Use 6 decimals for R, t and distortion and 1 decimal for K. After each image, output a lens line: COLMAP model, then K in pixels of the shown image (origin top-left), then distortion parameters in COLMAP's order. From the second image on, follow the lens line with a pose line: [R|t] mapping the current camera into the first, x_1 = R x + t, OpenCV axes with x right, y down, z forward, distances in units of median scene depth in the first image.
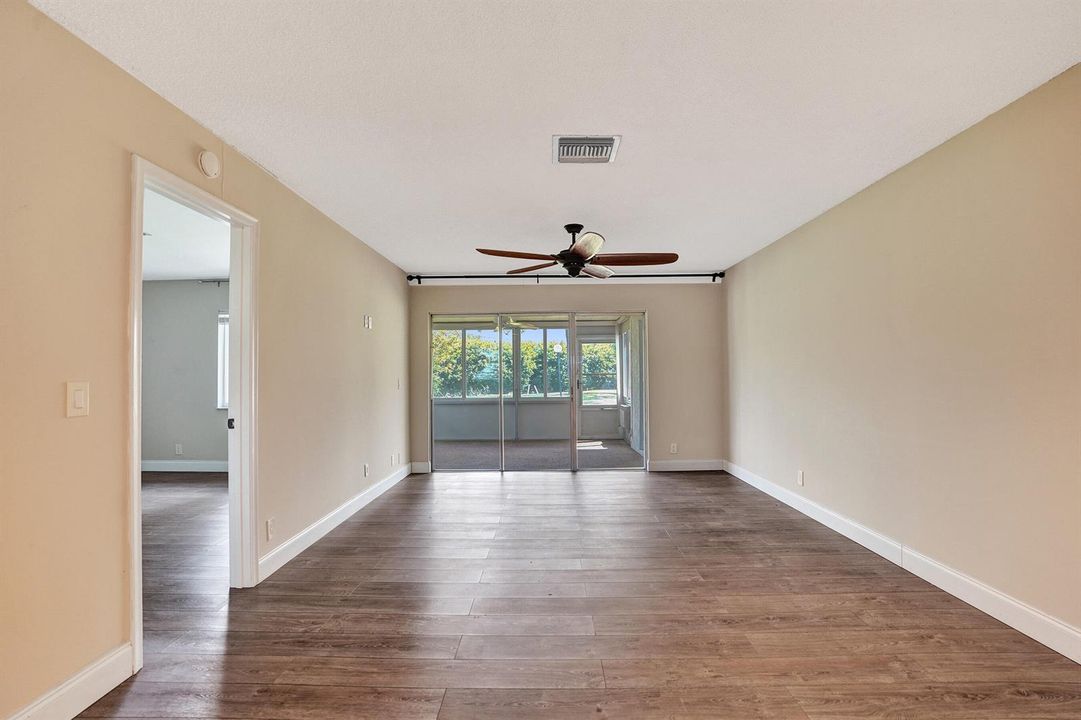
lens RADIAL K [[513.8, 0, 554.6], [0, 513.8, 361.5], [0, 0, 1]] dist [-0.058380, 0.021922]
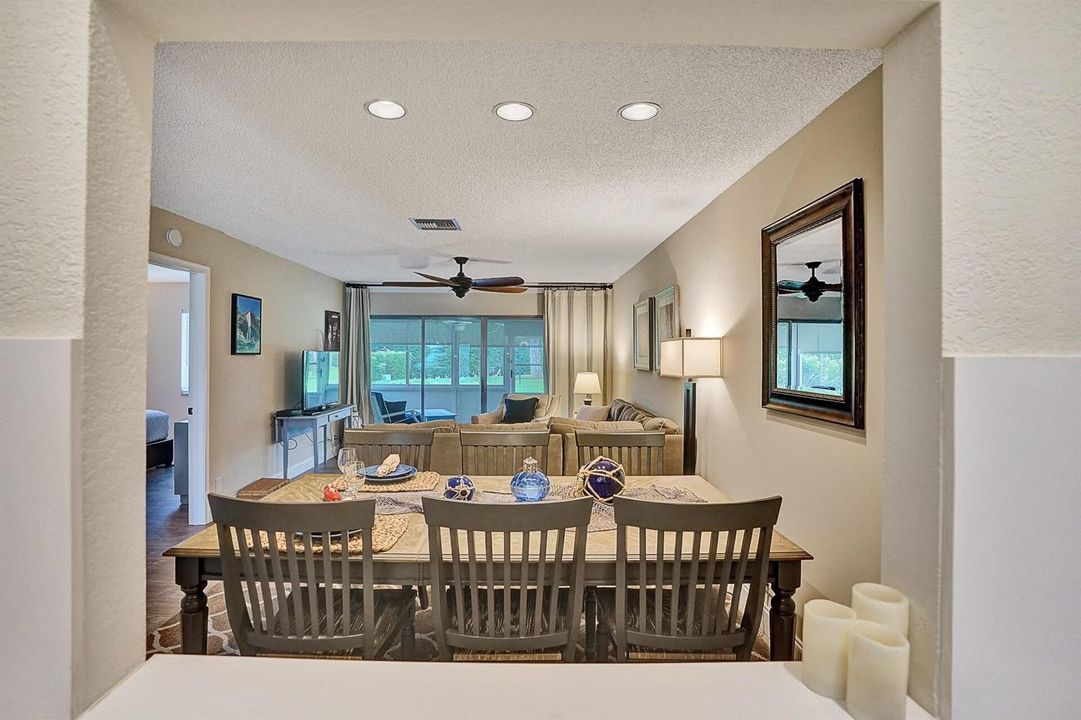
lens RADIAL K [[531.3, 0, 540.5], [0, 531.3, 360.0], [0, 0, 1]] dist [0.000787, -0.032780]
pose [[0.999868, 0.012614, 0.010276, 0.166319], [-0.012957, 0.999338, 0.033994, -0.042106], [-0.009840, -0.034123, 0.999369, -0.251384]]
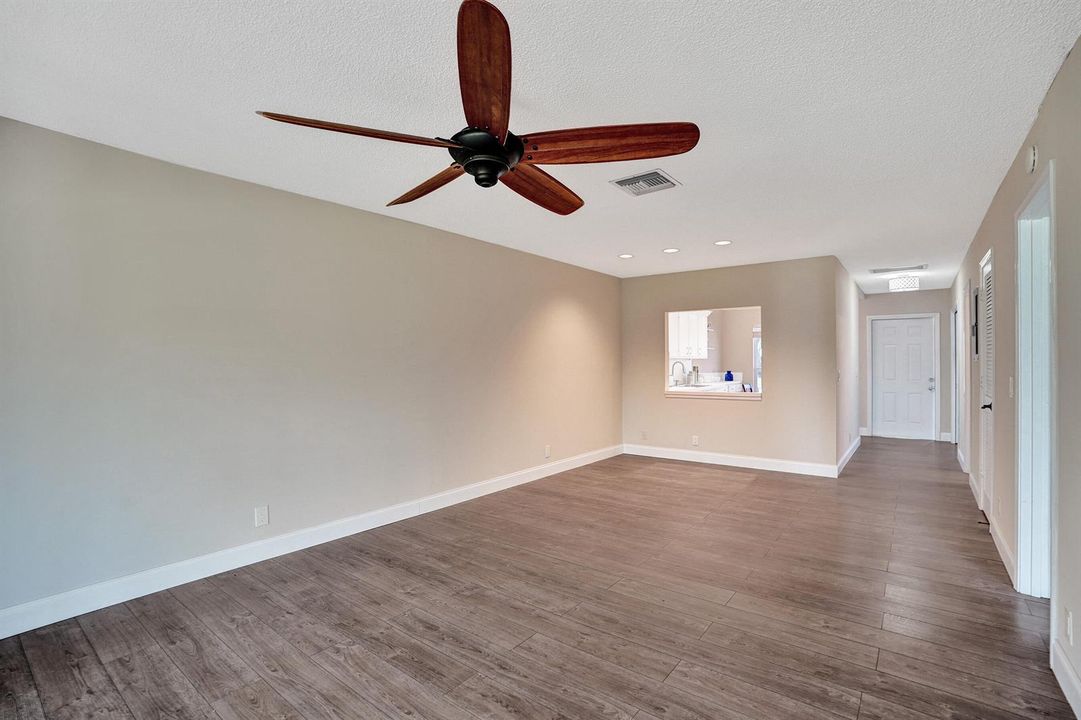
lens RADIAL K [[486.7, 0, 563.1], [0, 486.7, 360.3], [0, 0, 1]] dist [-0.000349, -0.000046]
pose [[-0.795382, 0.012197, 0.605985, -0.220548], [-0.003771, 0.999679, -0.025070, 0.010985], [-0.606096, -0.022225, -0.795081, 0.948656]]
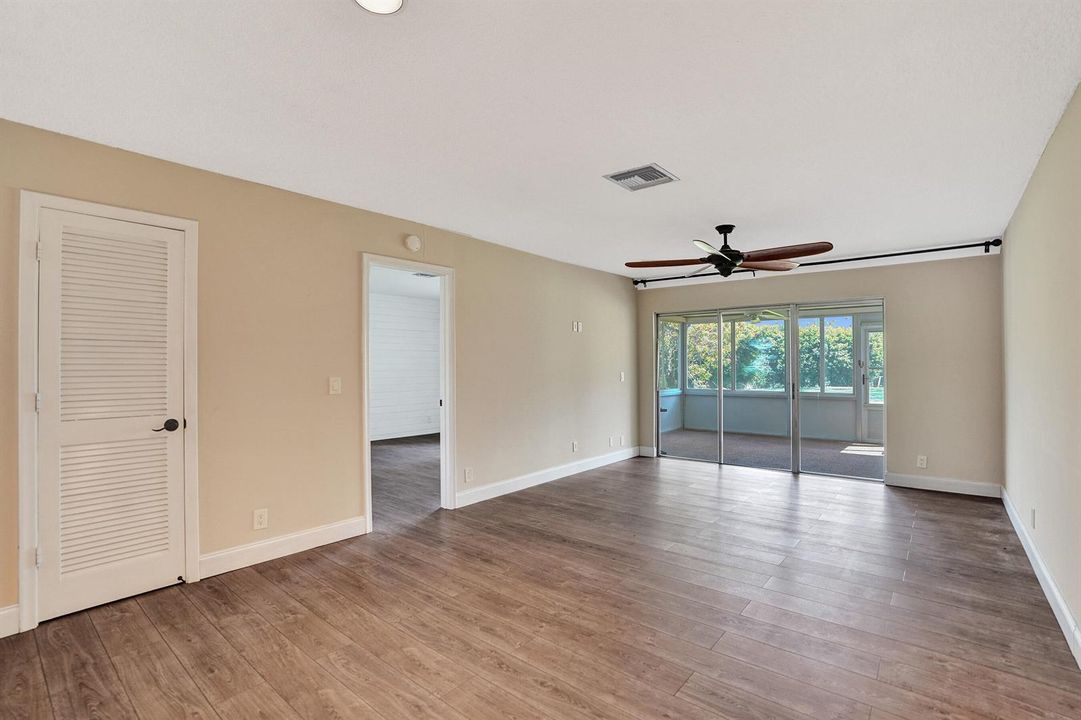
lens RADIAL K [[516.7, 0, 540.5], [0, 516.7, 360.0], [0, 0, 1]] dist [-0.036413, 0.000509]
pose [[0.772265, 0.002573, -0.635295, 0.295597], [0.010749, 0.999796, 0.017115, -0.015925], [0.635210, -0.020046, 0.772080, -0.017326]]
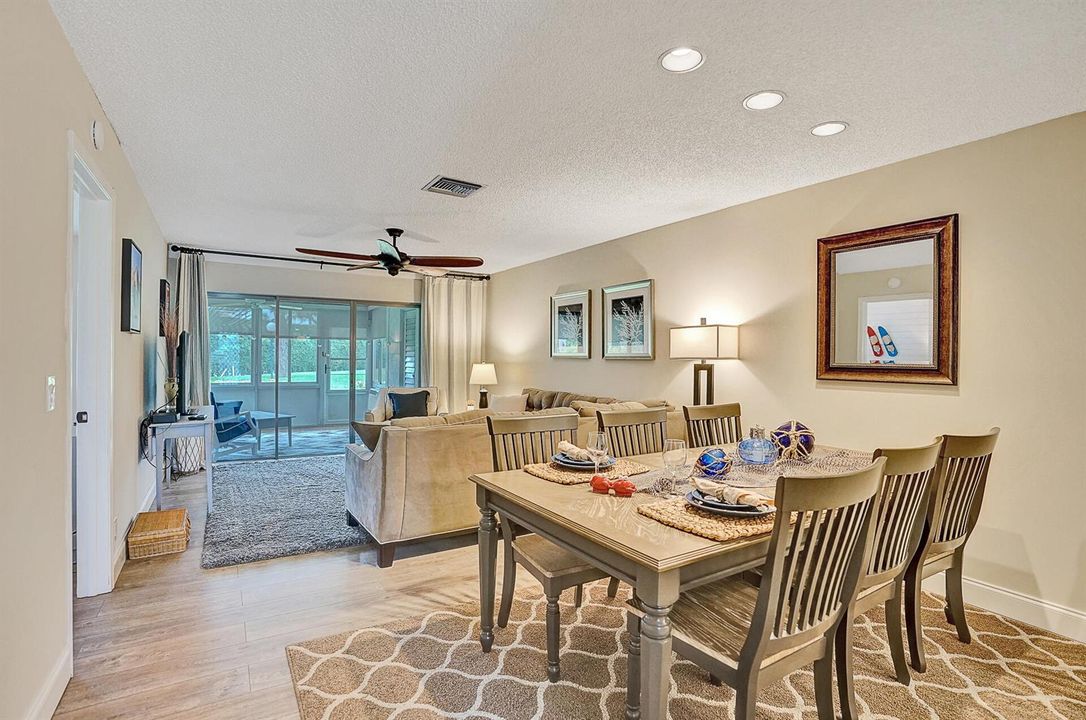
lens RADIAL K [[516.2, 0, 557.1], [0, 516.2, 361.5], [0, 0, 1]] dist [-0.058380, 0.021922]
pose [[0.838480, 0.010938, 0.544823, -0.199062], [-0.029369, 0.999253, 0.025137, -0.011839], [-0.544141, -0.037077, 0.838174, -0.103904]]
